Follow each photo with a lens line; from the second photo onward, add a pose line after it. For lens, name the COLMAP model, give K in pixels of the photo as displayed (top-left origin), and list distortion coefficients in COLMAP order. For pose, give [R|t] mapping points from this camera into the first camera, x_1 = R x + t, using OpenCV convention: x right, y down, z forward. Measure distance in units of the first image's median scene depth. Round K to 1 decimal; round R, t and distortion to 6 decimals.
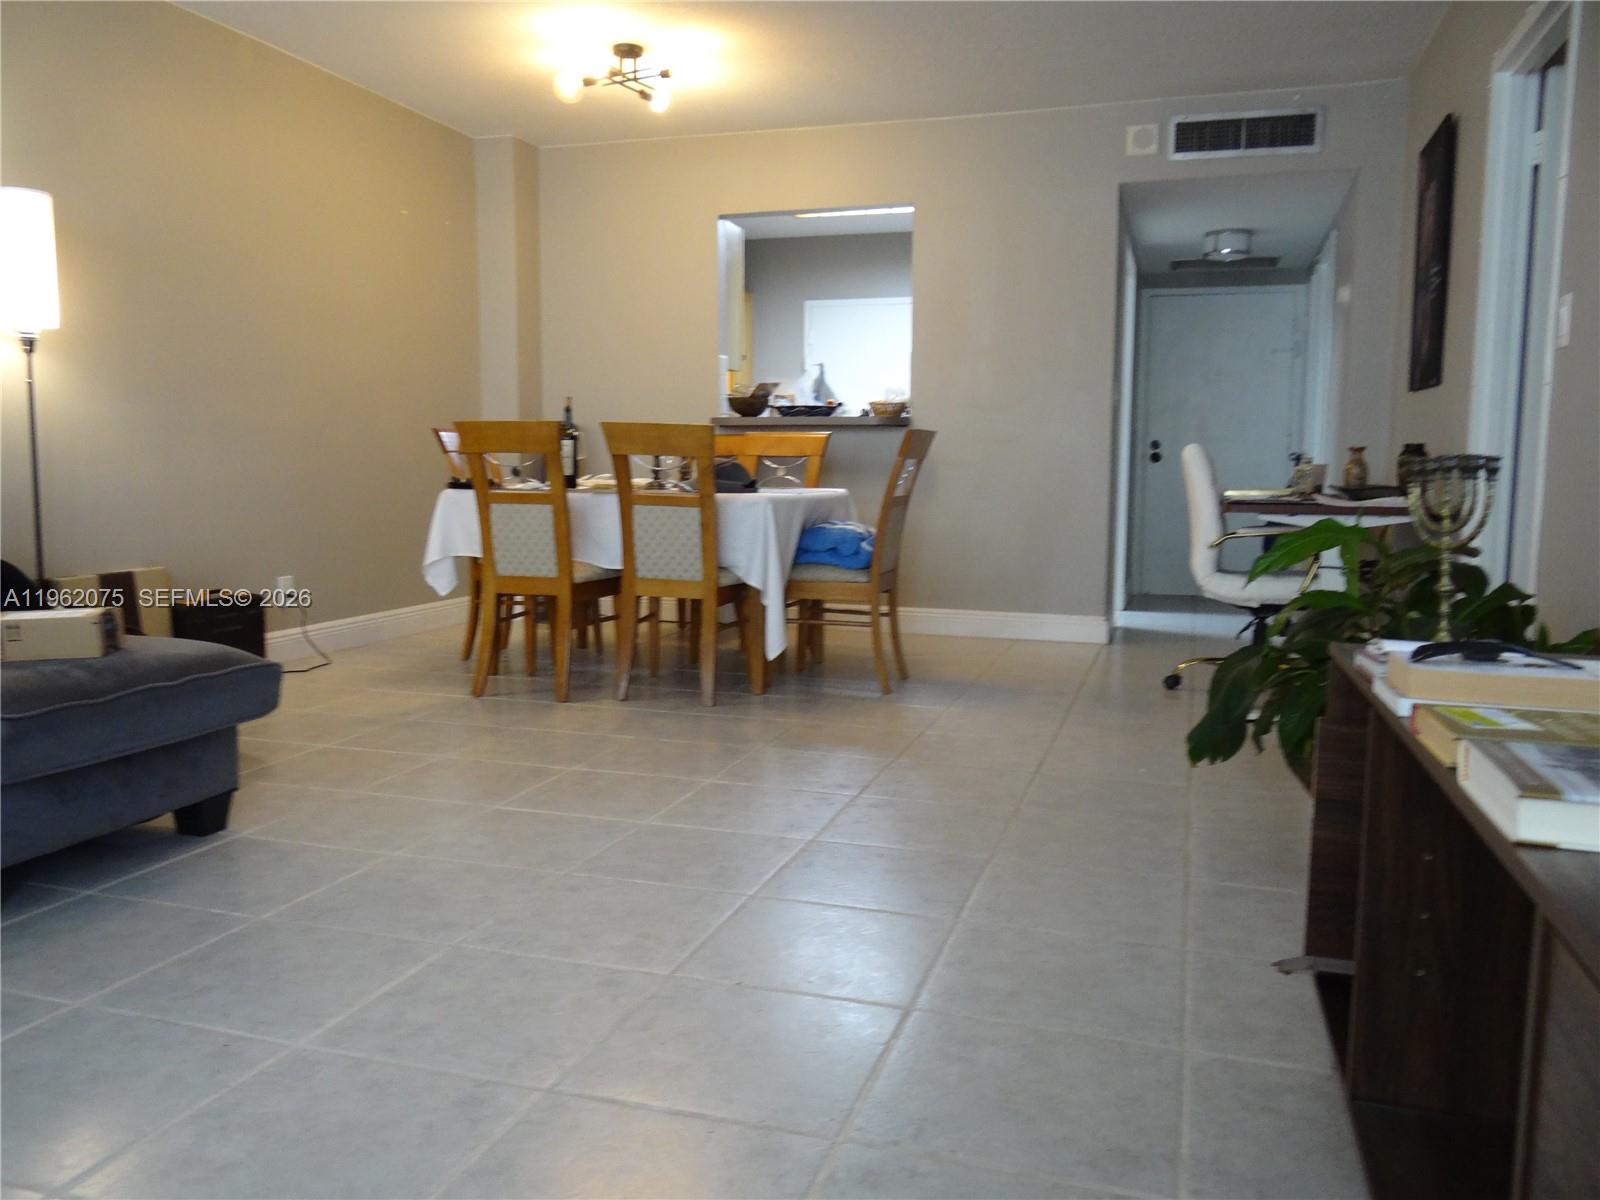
lens RADIAL K [[1255.0, 0, 800.0], [0, 1255.0, 600.0], [0, 0, 1]] dist [-0.003692, 0.017135]
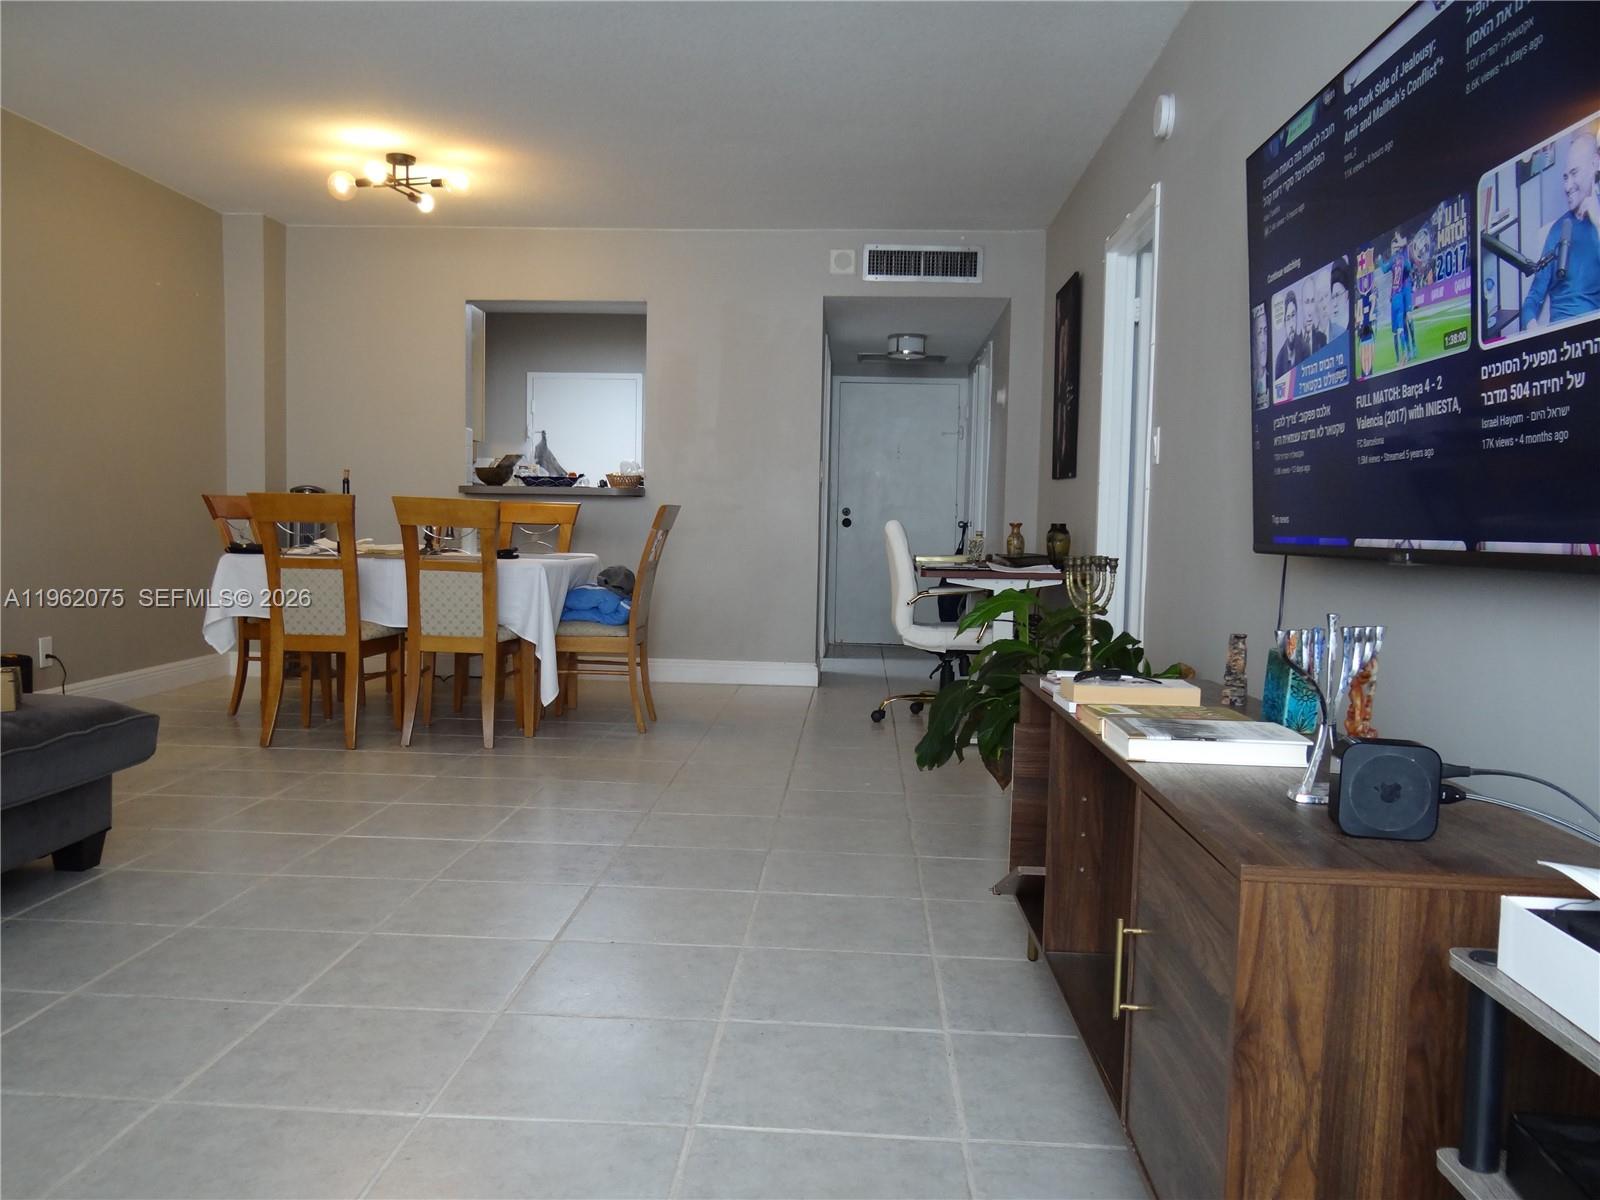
lens RADIAL K [[1270.3, 0, 800.0], [0, 1270.3, 600.0], [0, 0, 1]] dist [-0.002123, -0.005187]
pose [[0.966405, -0.004774, 0.256980, -0.091984], [0.015117, 0.999152, -0.038287, -0.000440], [-0.256579, 0.040886, 0.965658, -0.167987]]
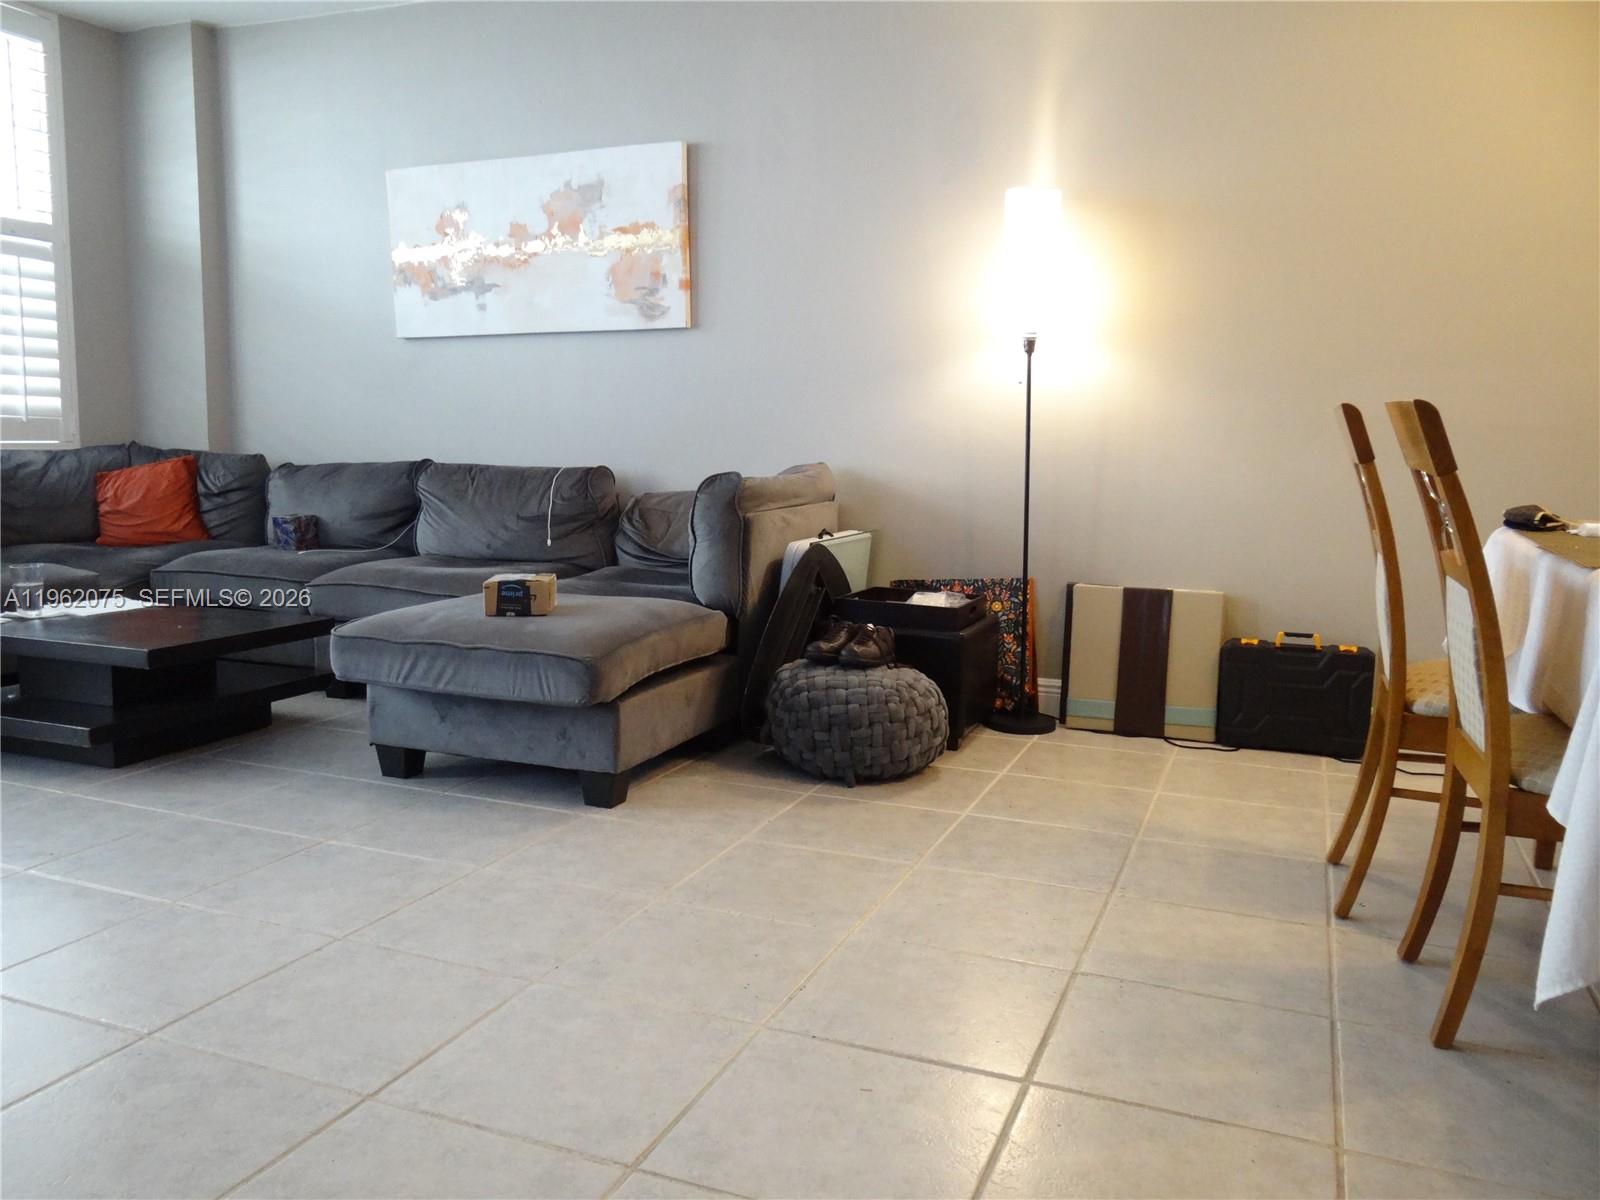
lens RADIAL K [[1255.0, 0, 800.0], [0, 1255.0, 600.0], [0, 0, 1]] dist [-0.003692, 0.017135]
pose [[-0.075378, 0.112307, -0.990810, 0.349224], [-0.131512, 0.983838, 0.121521, -0.087062], [0.988445, 0.139463, -0.059390, 0.770955]]
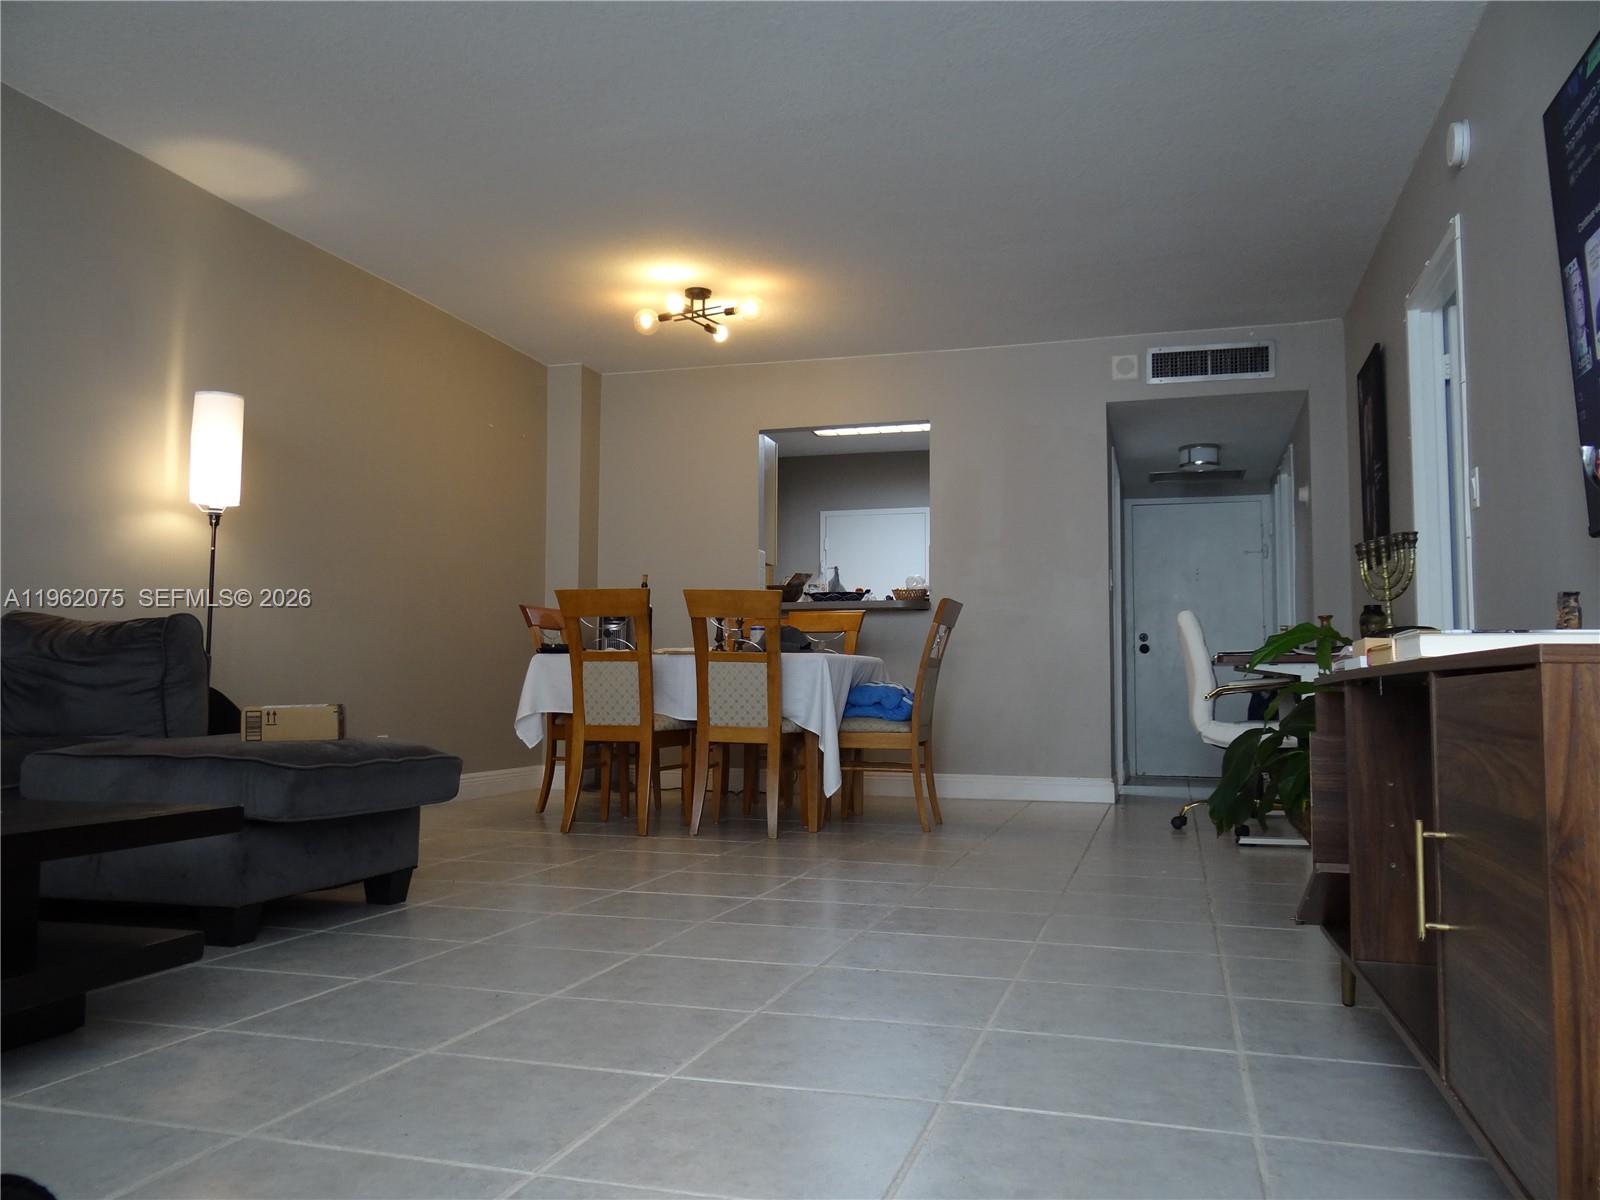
lens RADIAL K [[1269.8, 0, 800.0], [0, 1269.8, 600.0], [0, 0, 1]] dist [0.000068, 0.014874]
pose [[0.999752, -0.000486, 0.022263, -0.071236], [0.004574, 0.982927, -0.183938, 0.080456], [-0.021793, 0.183994, 0.982686, -0.153731]]
